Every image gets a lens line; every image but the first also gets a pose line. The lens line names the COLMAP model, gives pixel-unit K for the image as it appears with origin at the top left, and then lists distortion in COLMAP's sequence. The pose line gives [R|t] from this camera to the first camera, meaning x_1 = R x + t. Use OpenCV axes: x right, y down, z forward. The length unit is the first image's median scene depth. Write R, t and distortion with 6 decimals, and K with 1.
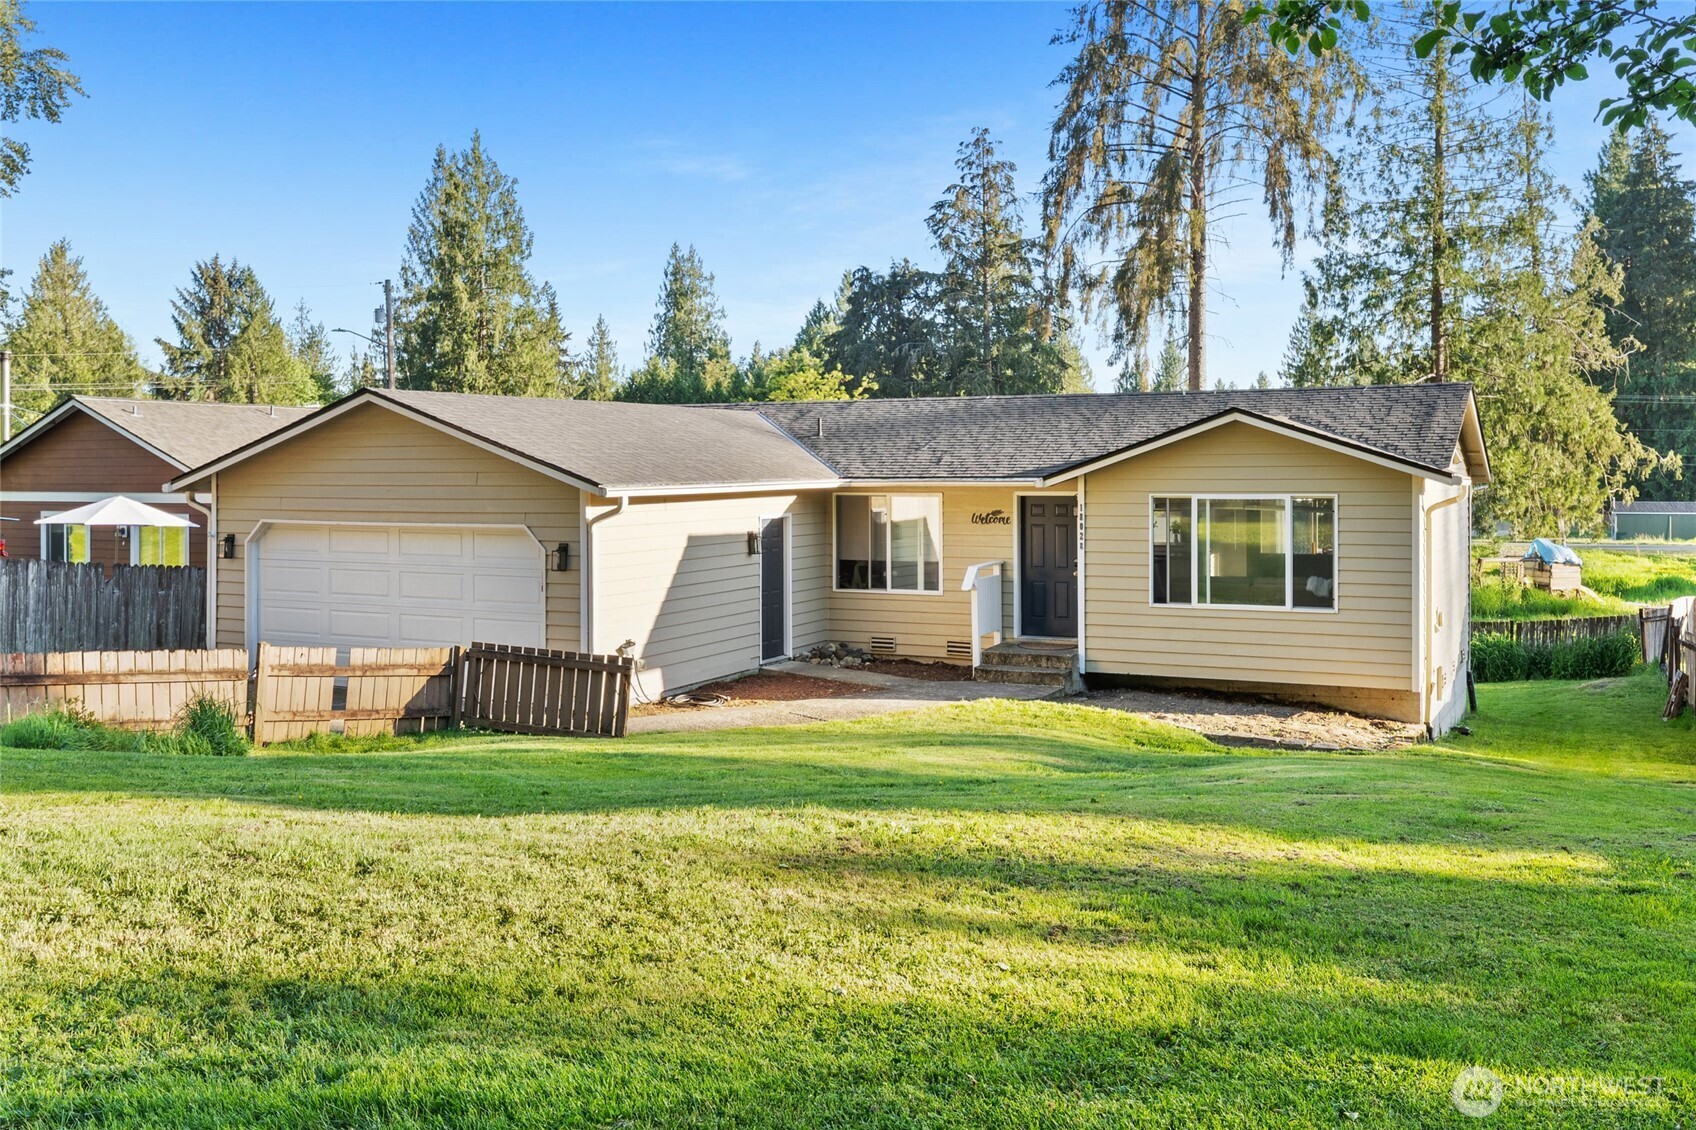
lens RADIAL K [[1494.9, 0, 838.9], [0, 1494.9, 472.9], [0, 0, 1]] dist [0.019821, 0.002196]
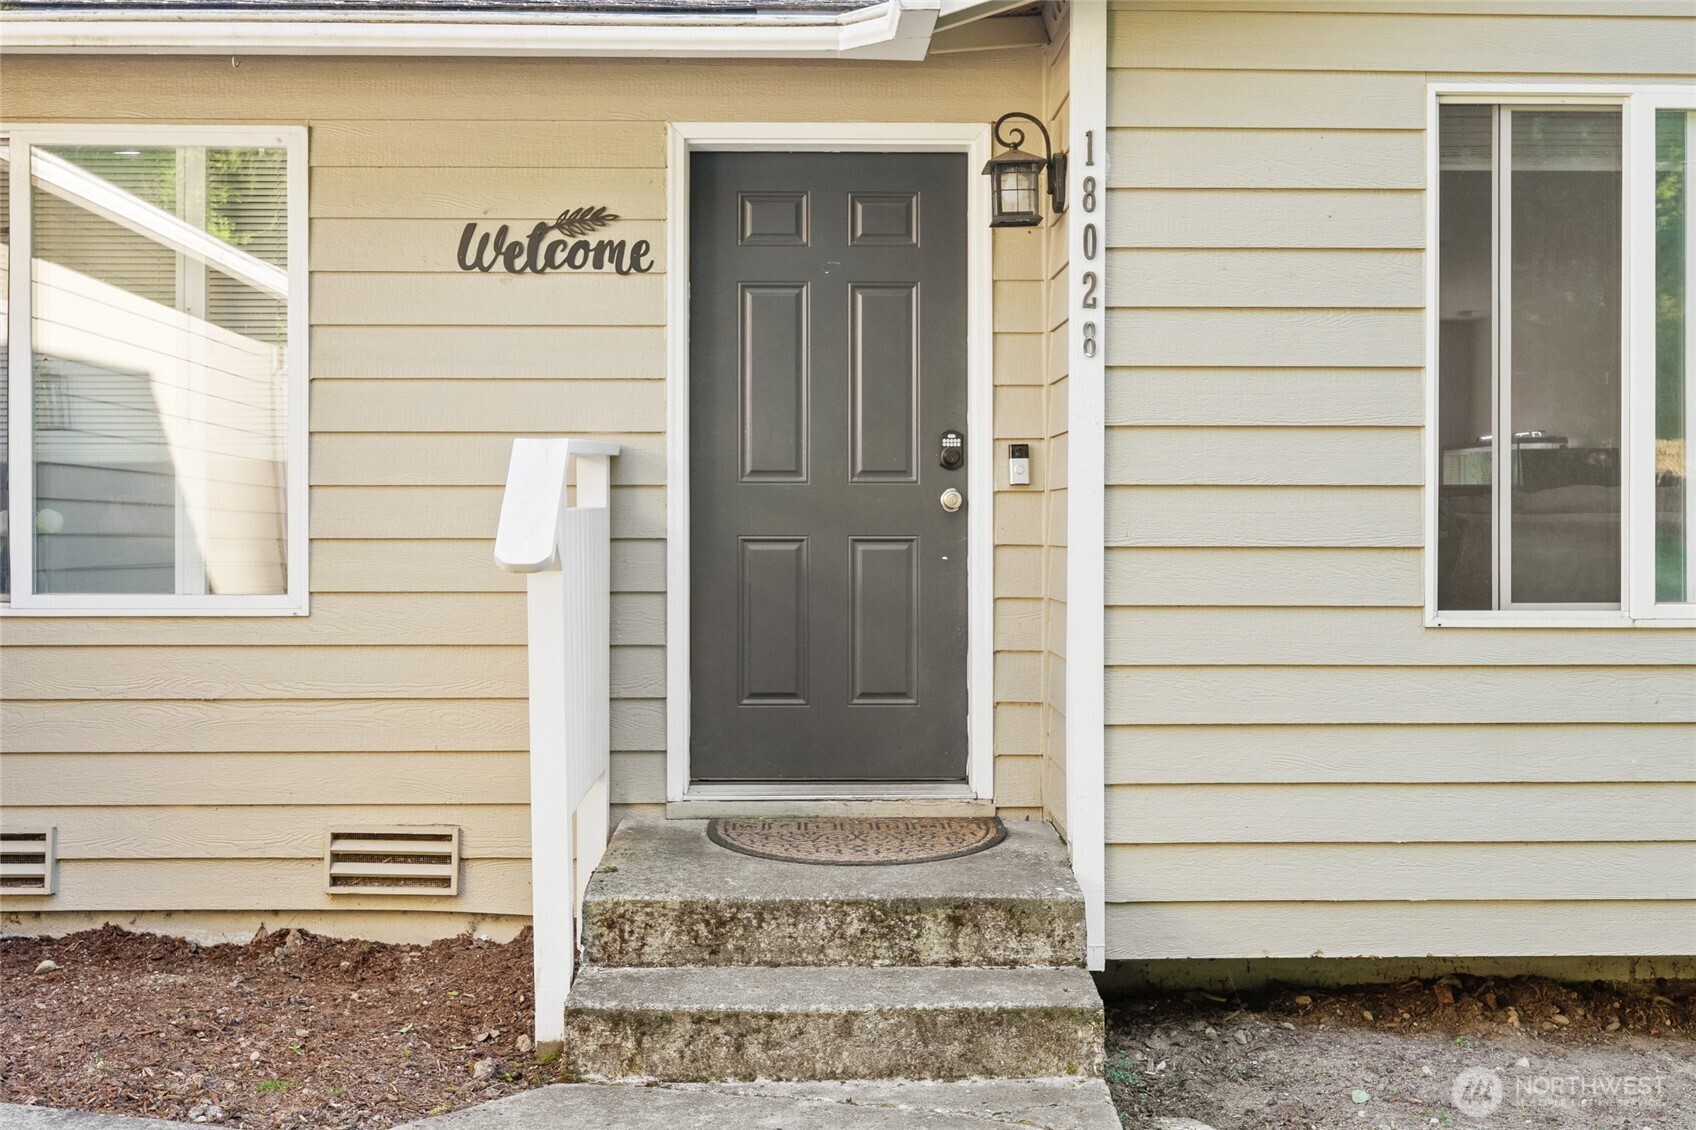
lens RADIAL K [[1705.9, 0, 847.1], [0, 1705.9, 533.4], [0, 0, 1]] dist [0.005125, 0.013298]
pose [[0.883646, 0.002192, 0.468151, 0.024396], [-0.005831, 0.999963, 0.006323, 0.069367], [-0.468120, -0.008317, 0.883626, 0.763302]]
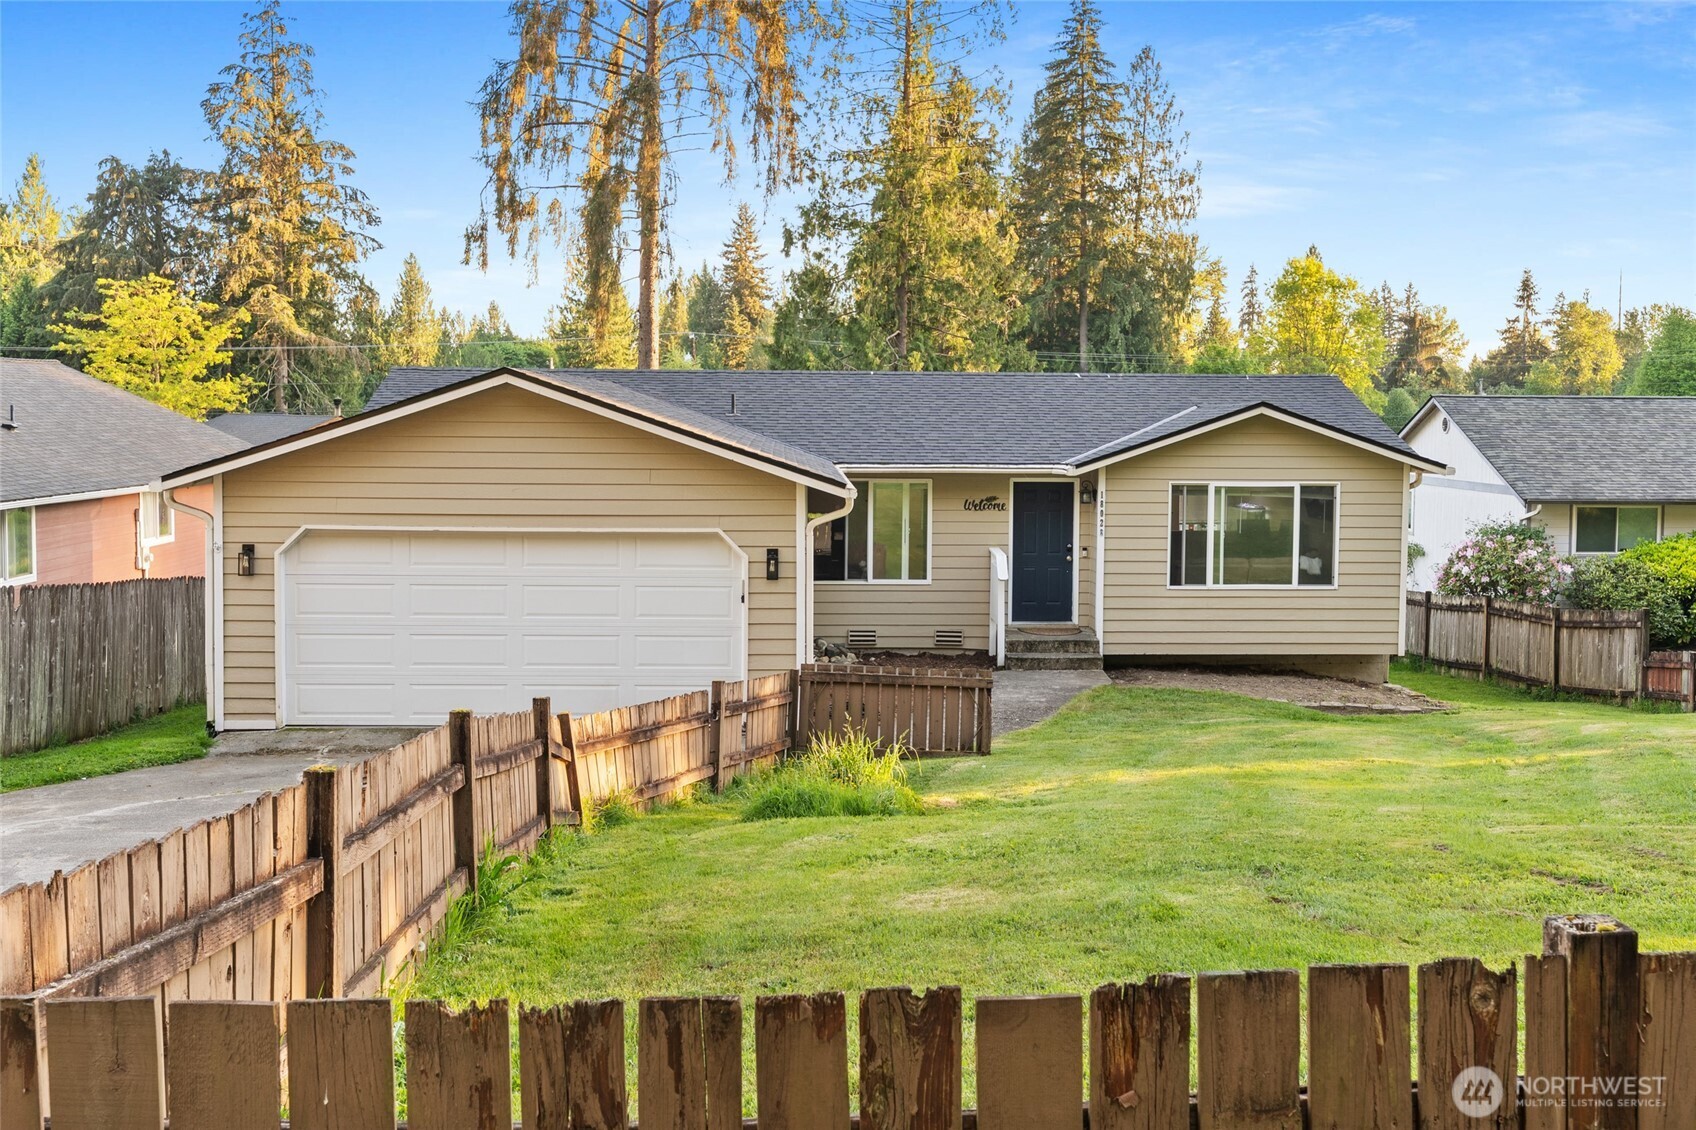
lens RADIAL K [[1705.9, 0, 847.1], [0, 1705.9, 533.4], [0, 0, 1]] dist [0.005125, 0.013298]
pose [[0.877349, -0.023316, 0.479286, -0.513445], [-0.010272, 0.997677, 0.067338, -0.025061], [-0.479743, -0.064002, 0.875072, 0.062773]]
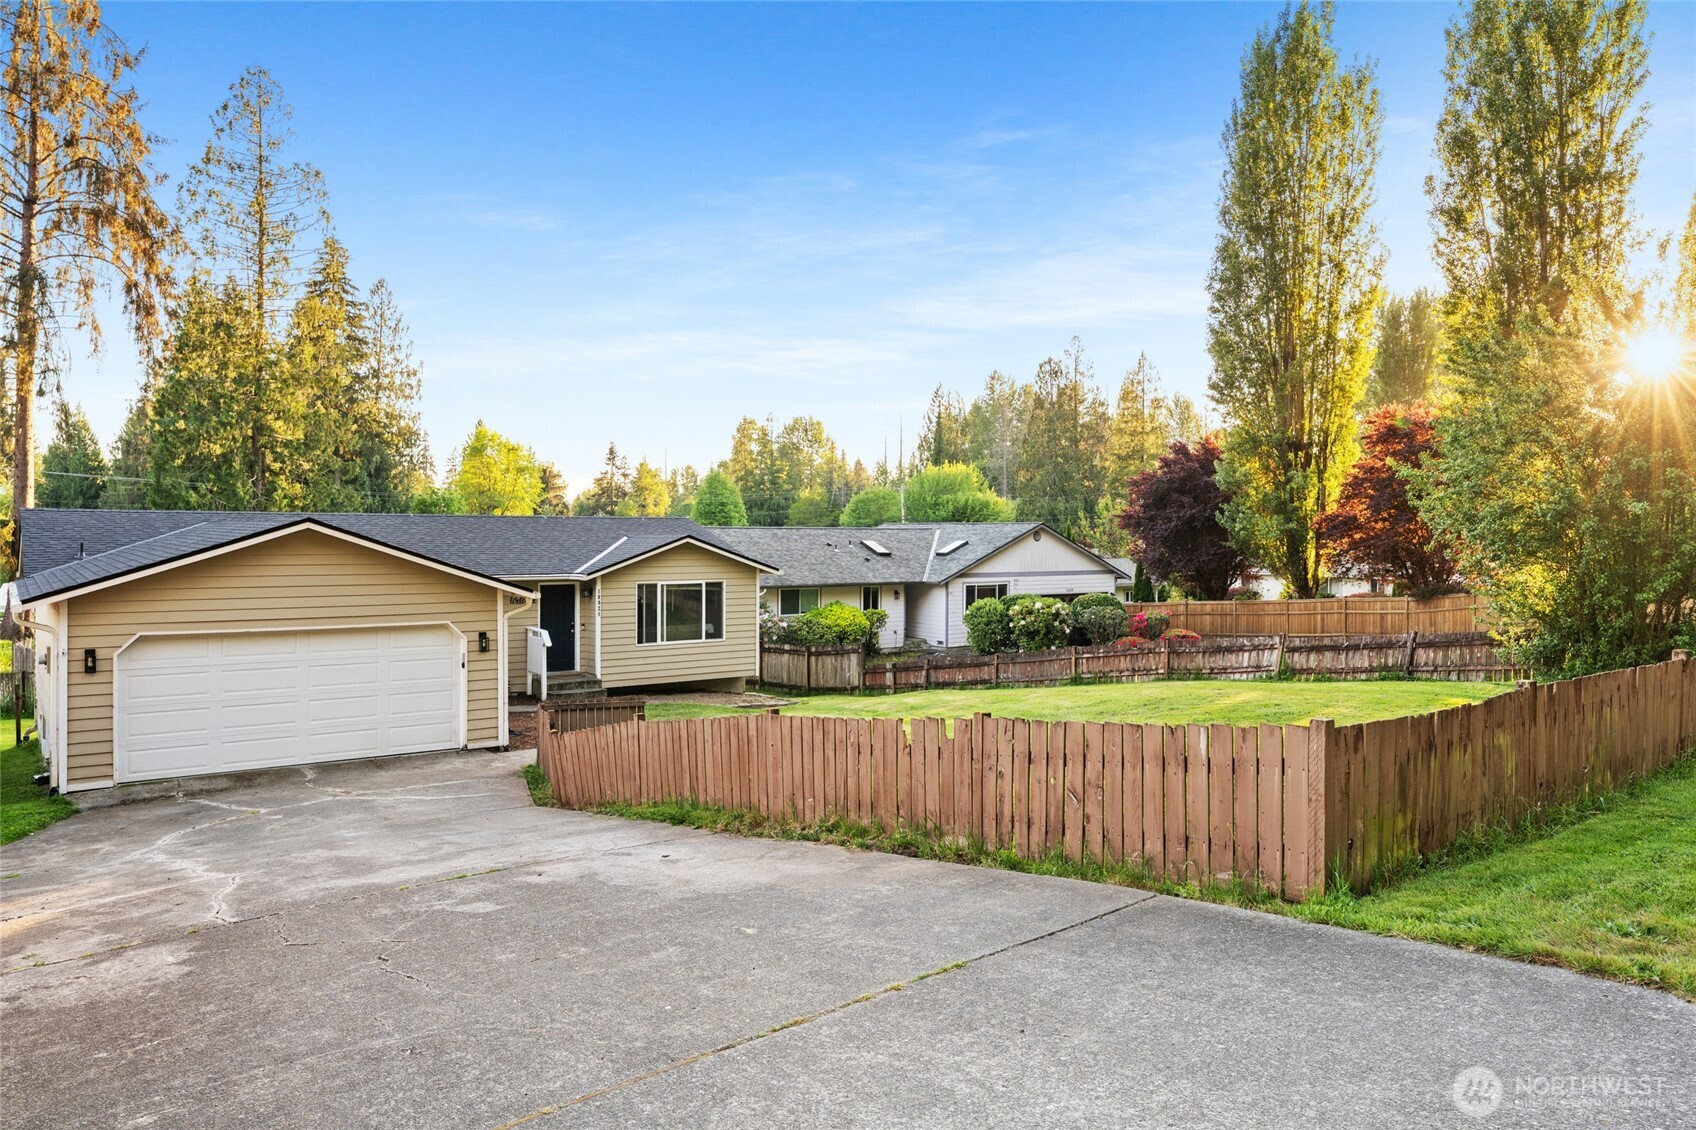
lens RADIAL K [[1146.5, 0, 848.0], [0, 1146.5, 565.0], [0, 0, 1]] dist [0.001060, 0.003136]
pose [[0.456610, -0.017758, 0.889490, -0.802661], [-0.004899, 0.999735, 0.022473, -0.034236], [-0.889654, -0.014619, 0.456402, 0.154457]]
